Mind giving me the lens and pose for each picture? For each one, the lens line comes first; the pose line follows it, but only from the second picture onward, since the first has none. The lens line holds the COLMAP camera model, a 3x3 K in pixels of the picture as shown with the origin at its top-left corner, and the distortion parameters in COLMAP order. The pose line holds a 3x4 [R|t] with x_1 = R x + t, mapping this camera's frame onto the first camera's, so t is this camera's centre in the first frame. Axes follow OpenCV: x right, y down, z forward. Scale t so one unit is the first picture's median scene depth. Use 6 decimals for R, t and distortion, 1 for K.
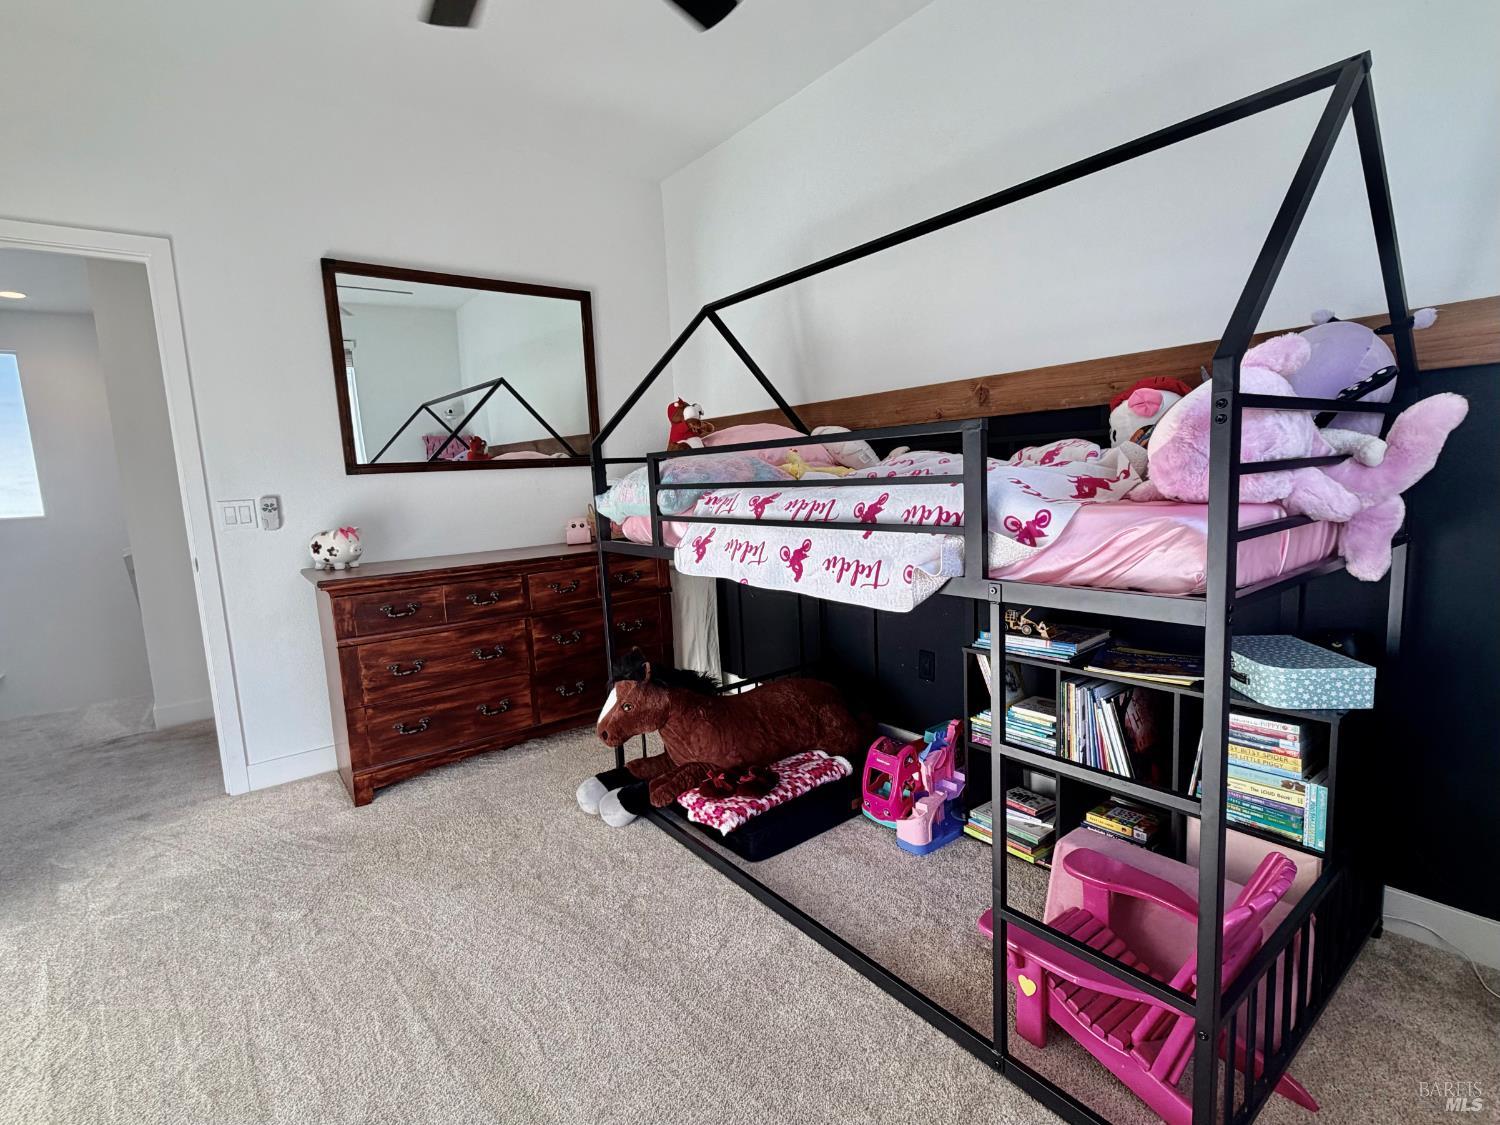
lens RADIAL K [[704.6, 0, 750.0], [0, 704.6, 562.5], [0, 0, 1]] dist [0.002110, -0.000143]
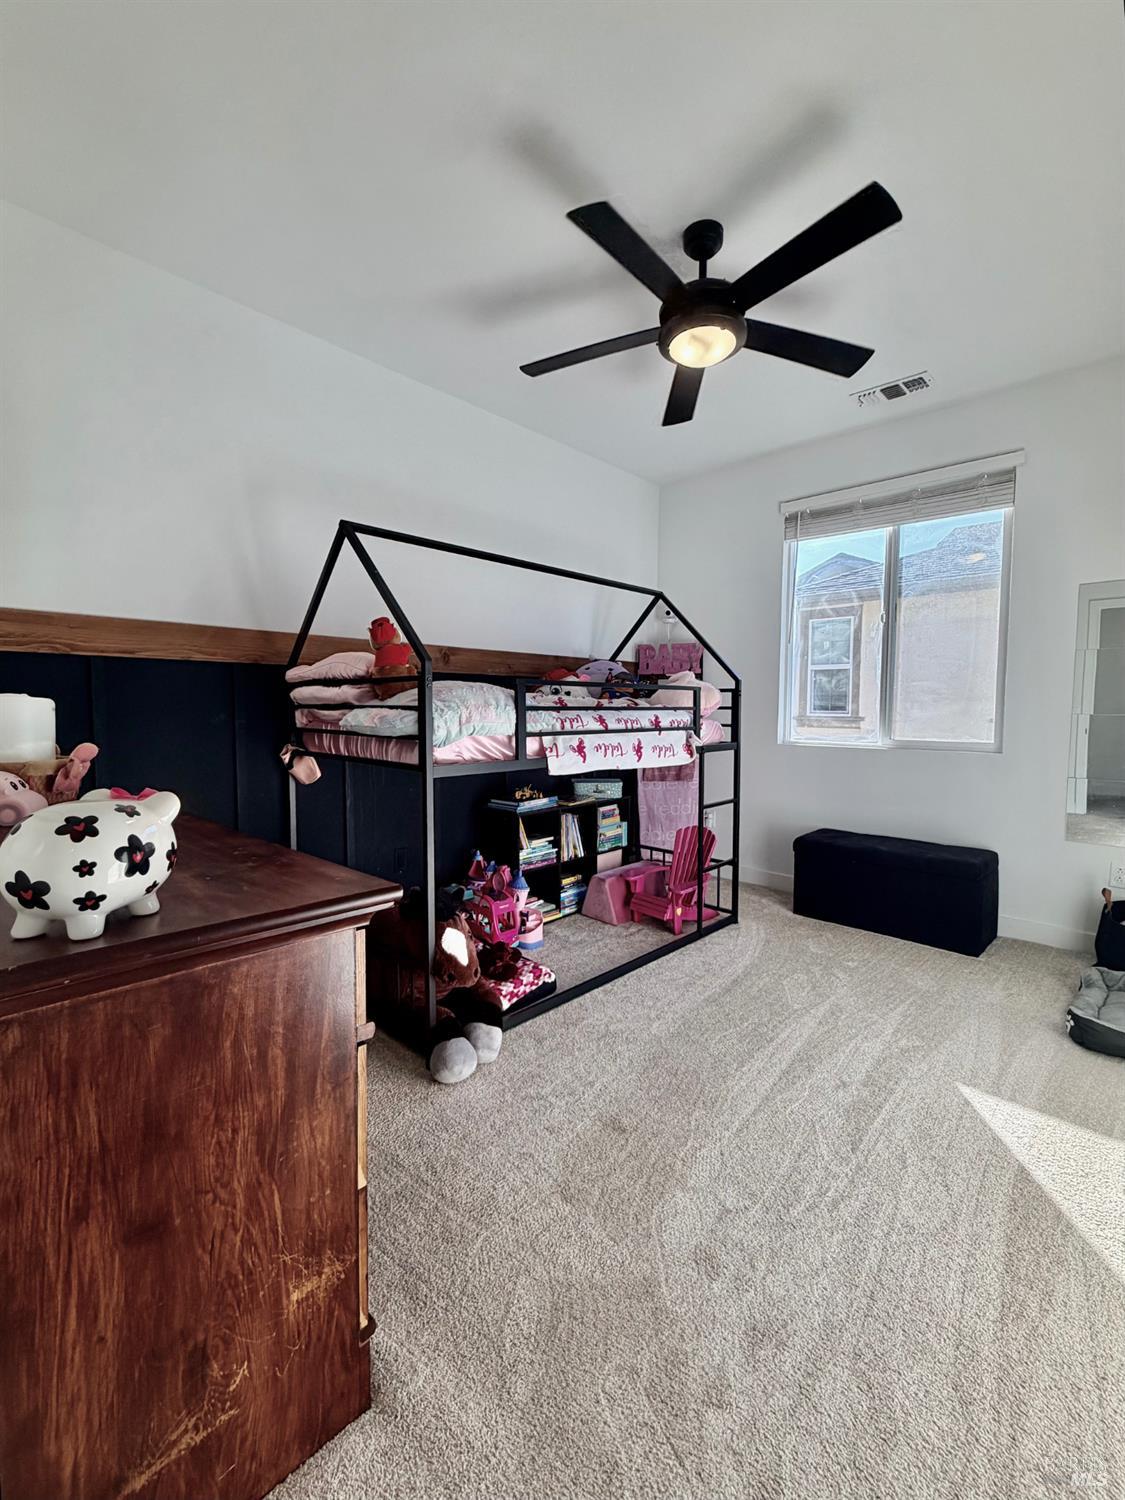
lens RADIAL K [[638.8, 0, 562.5], [0, 638.8, 750.0], [0, 0, 1]] dist [0.002273, -0.000889]
pose [[-0.131220, -0.019986, 0.991152, -1.586539], [0.130307, 0.990774, 0.037230, -0.093027], [-0.982752, 0.134040, -0.127405, 1.434411]]
